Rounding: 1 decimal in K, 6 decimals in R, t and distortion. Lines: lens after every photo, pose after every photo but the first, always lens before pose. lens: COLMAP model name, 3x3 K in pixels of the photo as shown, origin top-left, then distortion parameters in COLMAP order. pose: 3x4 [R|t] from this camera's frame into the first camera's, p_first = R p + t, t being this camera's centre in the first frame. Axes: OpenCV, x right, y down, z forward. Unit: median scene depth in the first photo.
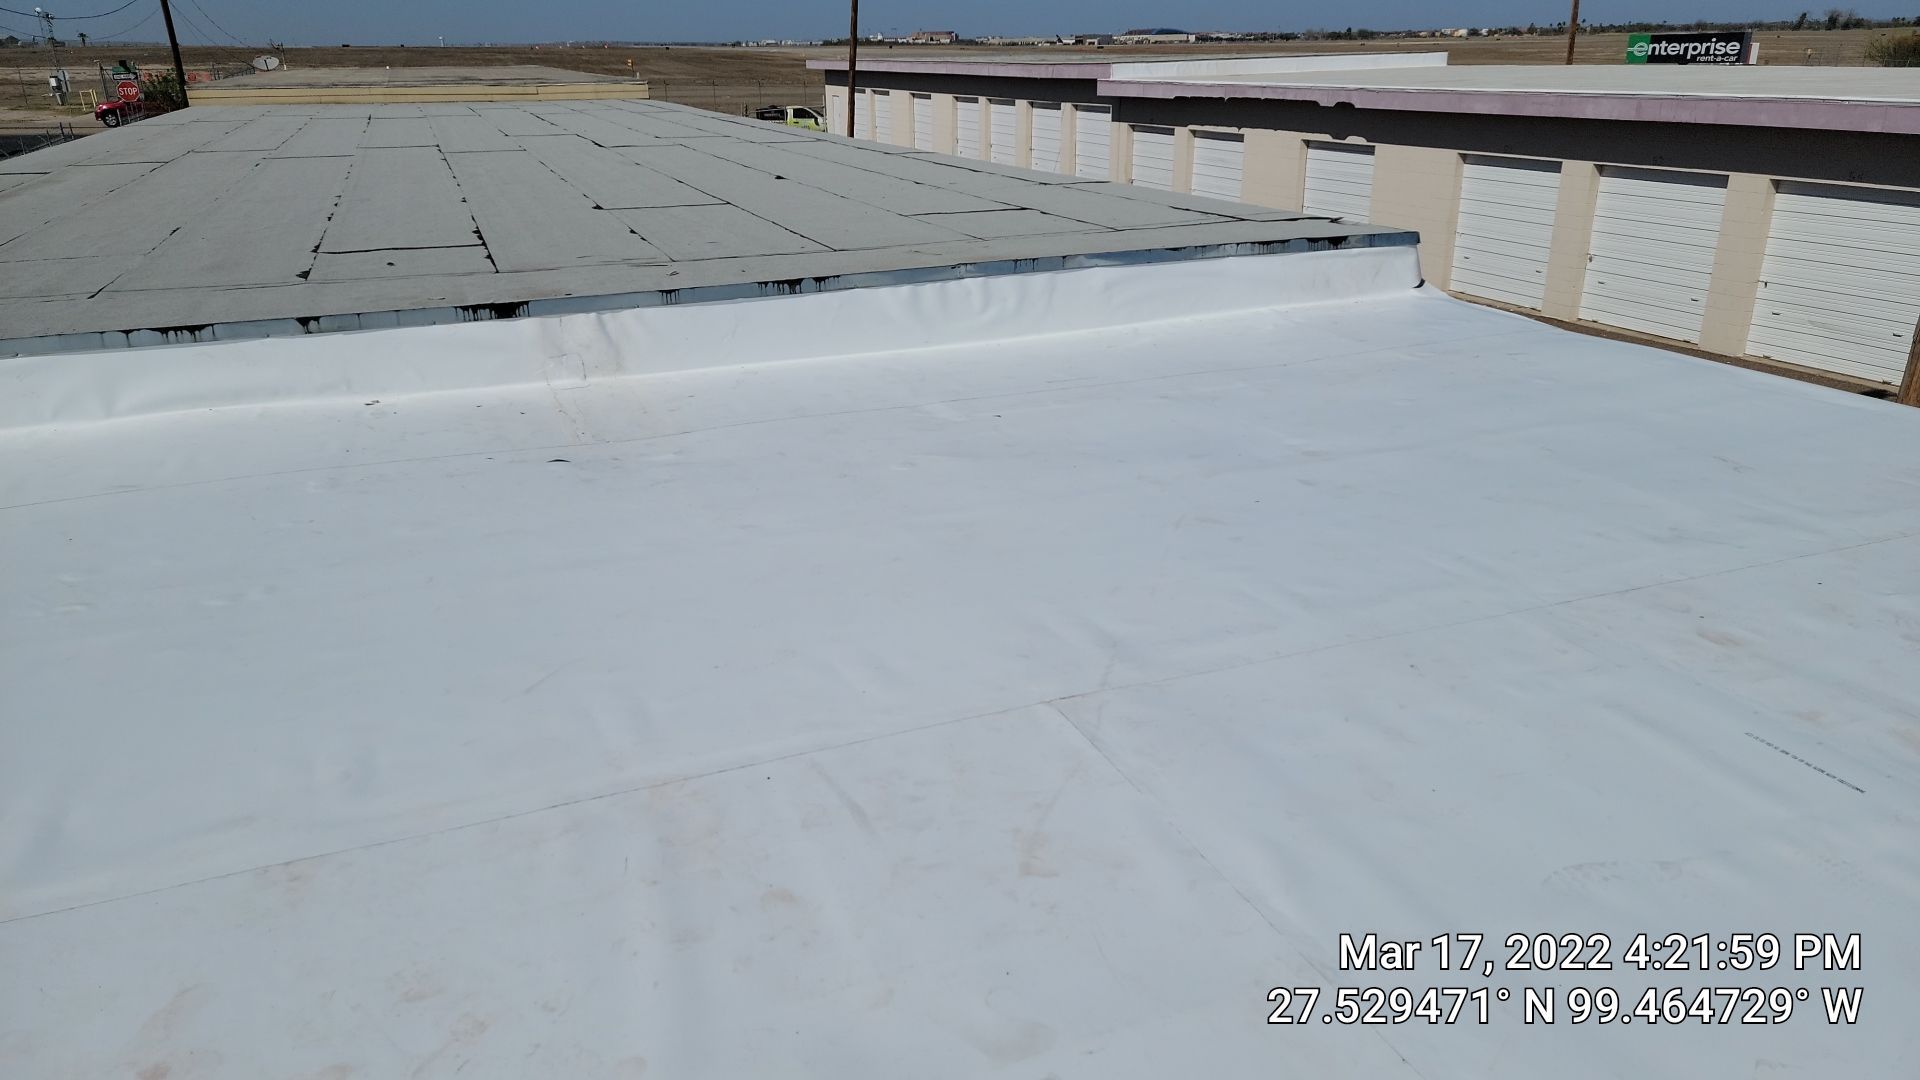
lens RADIAL K [[1330.6, 0, 946.0], [0, 1330.6, 527.7], [0, 0, 1]] dist [0.090766, -0.077631]
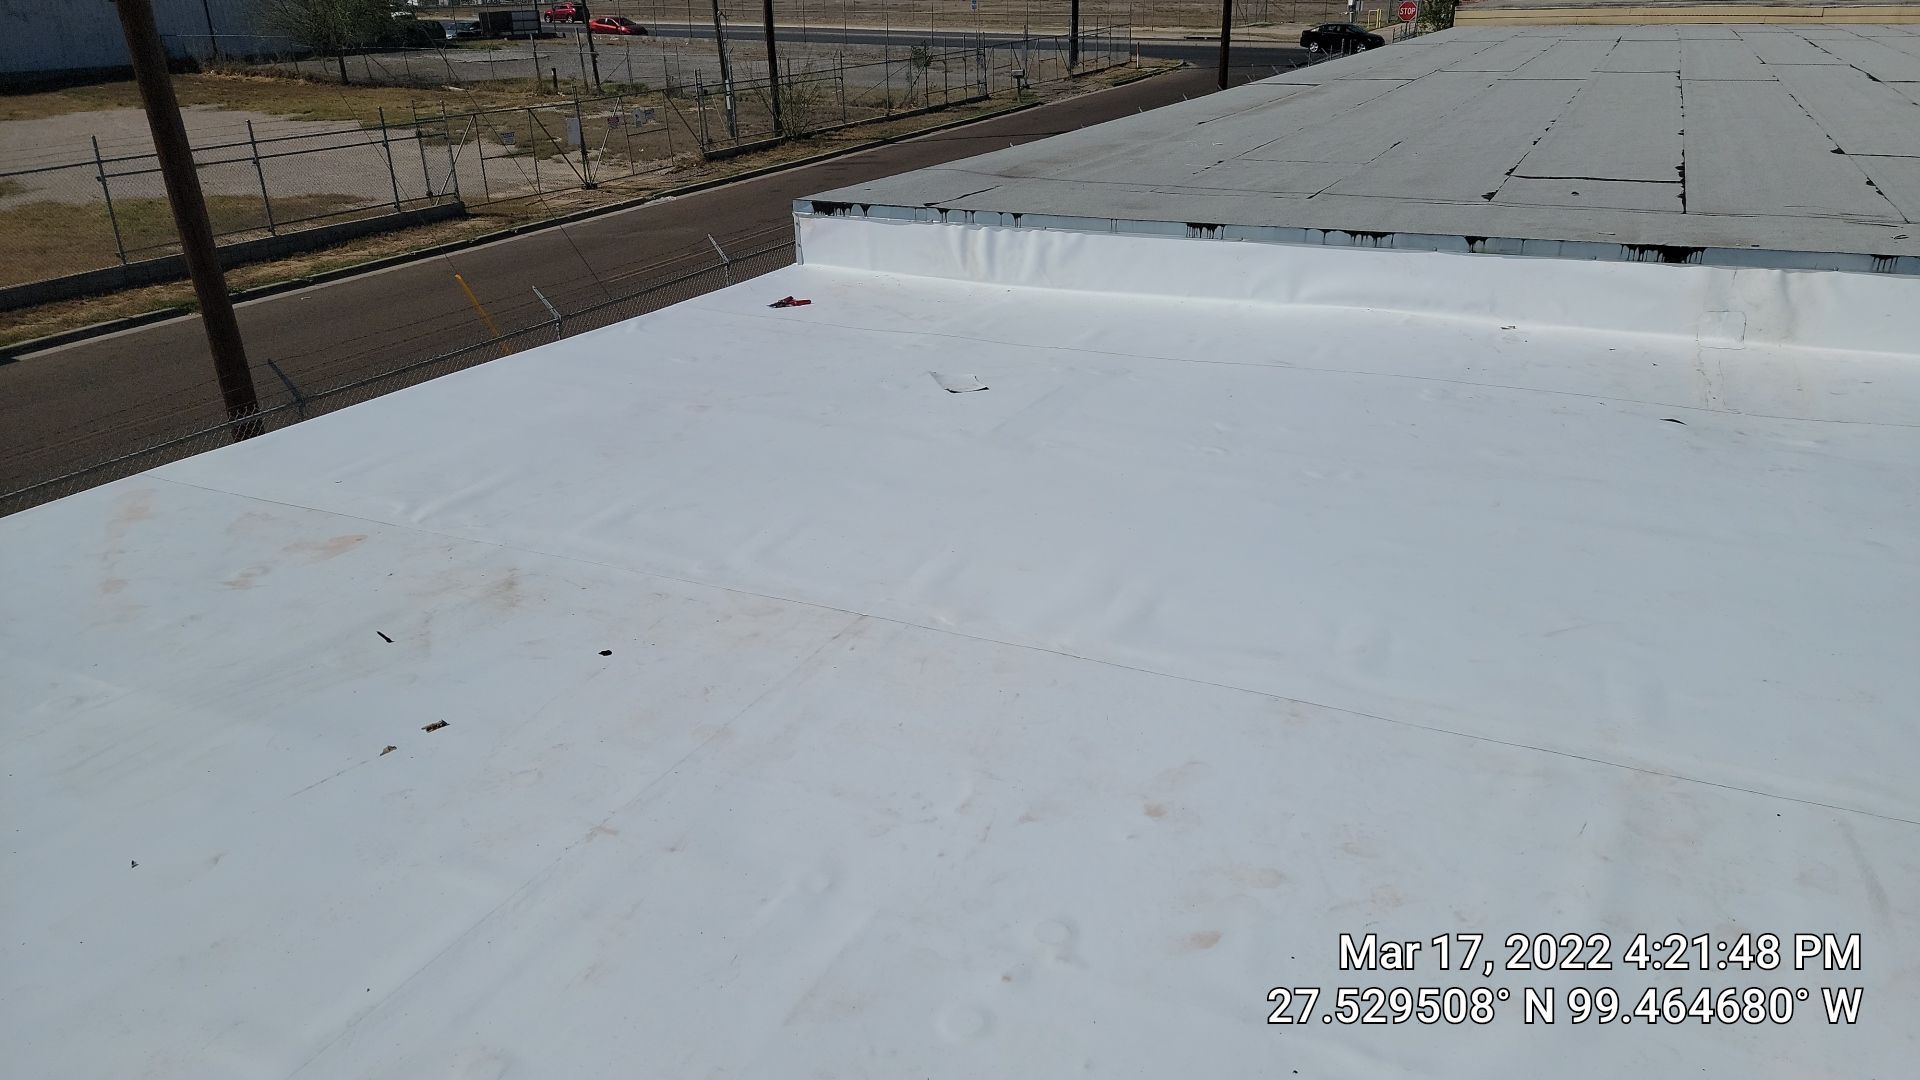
lens RADIAL K [[1330.6, 0, 979.7], [0, 1330.6, 540.0], [0, 0, 1]] dist [0.090766, -0.077631]
pose [[0.691974, 0.284794, -0.663373, 0.009111], [-0.244476, 0.957048, 0.155856, 0.000246], [0.679267, 0.054330, 0.731878, -0.005903]]
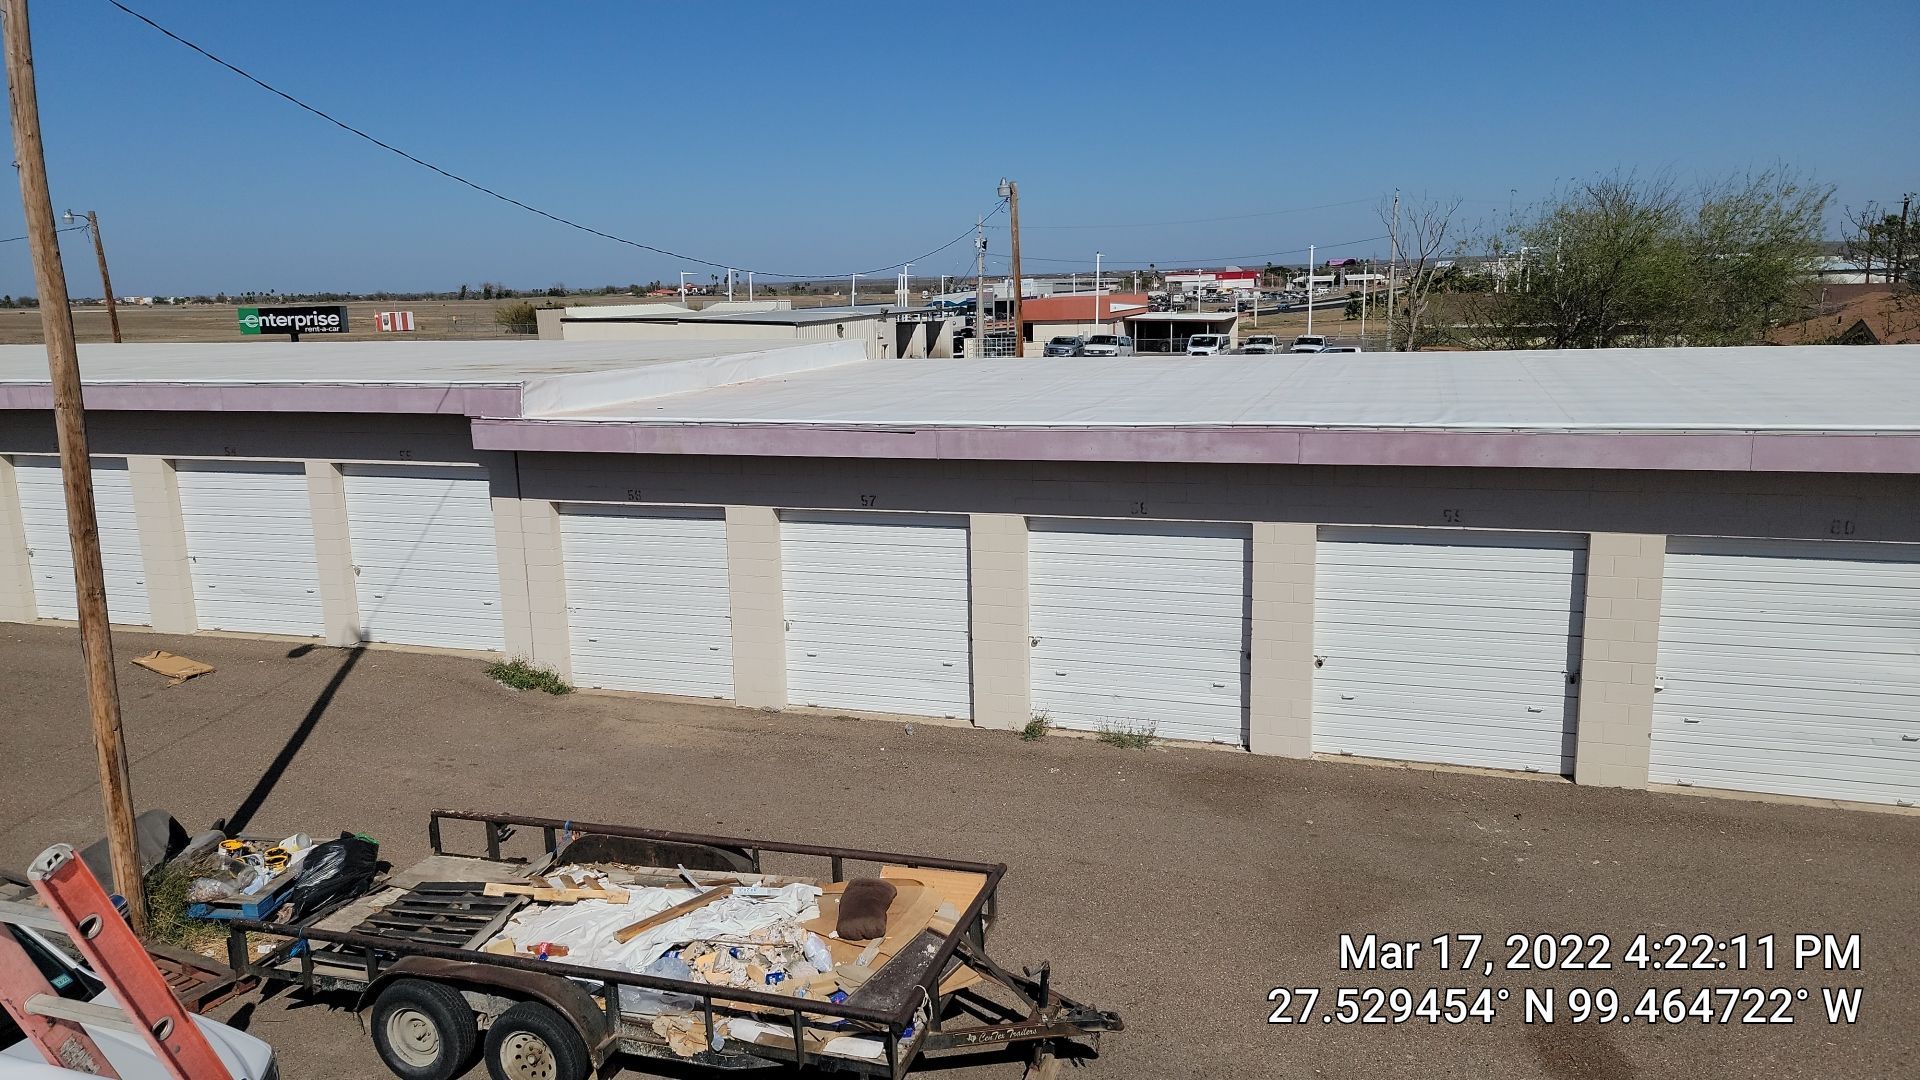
lens RADIAL K [[1330.6, 0, 933.7], [0, 1330.6, 542.0], [0, 0, 1]] dist [0.090766, -0.077631]
pose [[0.655554, -0.147379, 0.740627, 0.273477], [0.272496, 0.960857, -0.049992, 0.006024], [-0.704269, 0.234591, 0.670054, -0.052491]]
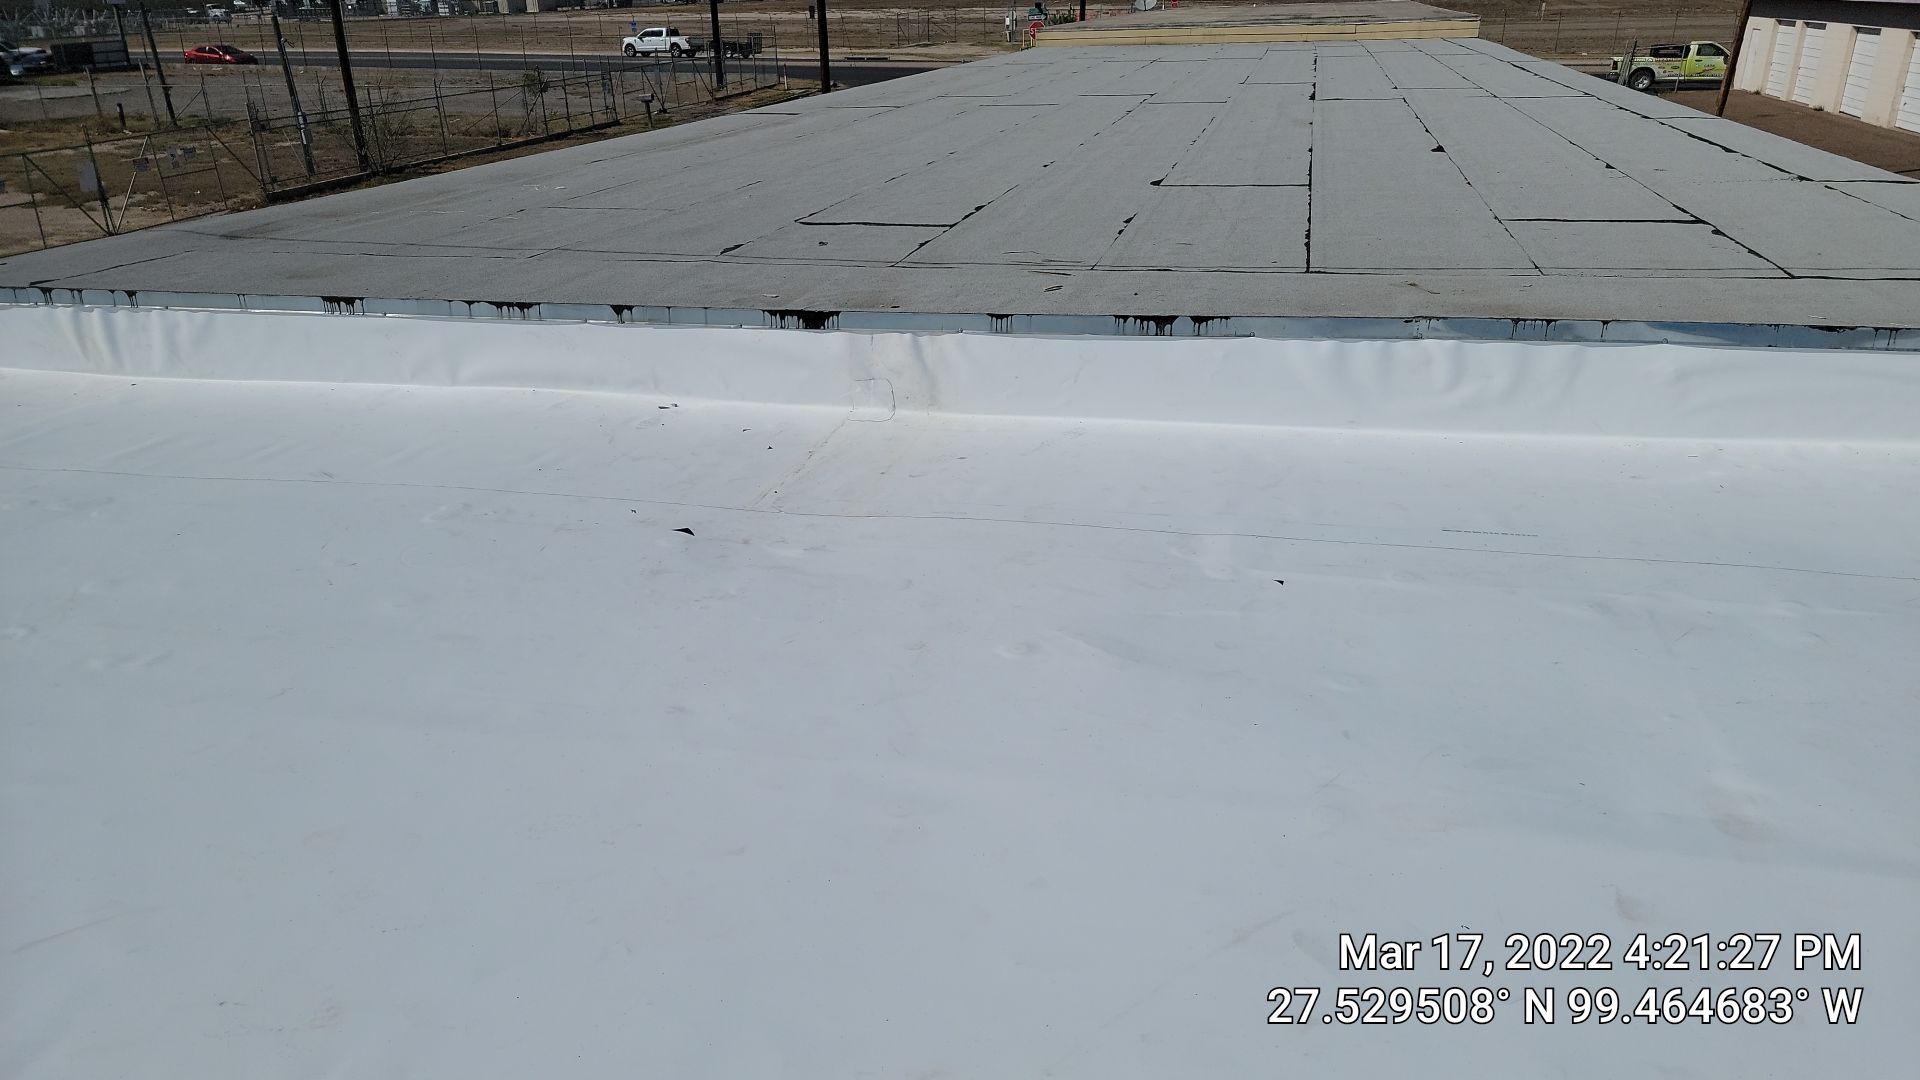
lens RADIAL K [[1330.6, 0, 987.7], [0, 1330.6, 544.5], [0, 0, 1]] dist [0.090766, -0.077631]
pose [[0.830083, 0.207791, -0.517480, 0.093085], [-0.179302, 0.978158, 0.105157, -0.053259], [0.528028, 0.005496, 0.849209, 0.139406]]
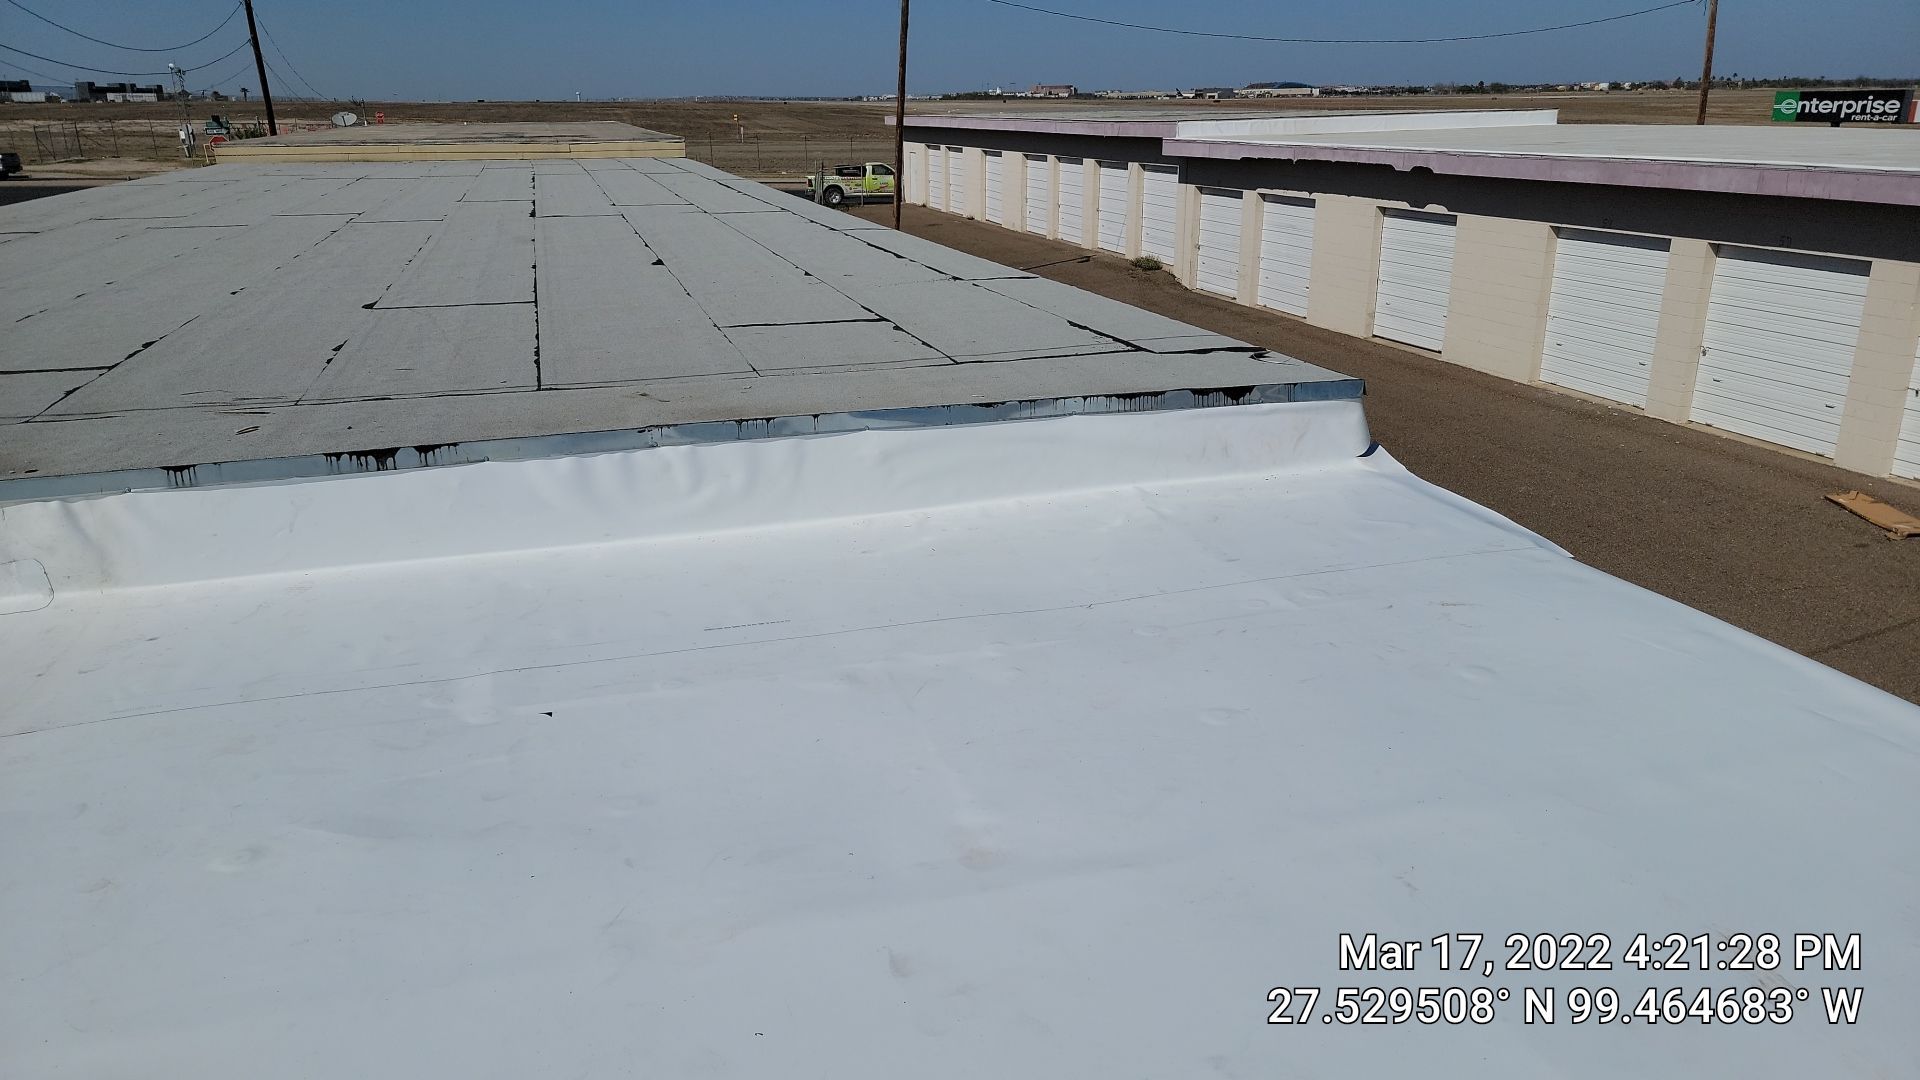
lens RADIAL K [[1330.6, 0, 935.0], [0, 1330.6, 545.4], [0, 0, 1]] dist [0.090766, -0.077631]
pose [[0.995704, 0.031153, -0.087199, 0.099160], [-0.033232, 0.999195, -0.022489, -0.056835], [0.086428, 0.025290, 0.995937, 0.147391]]
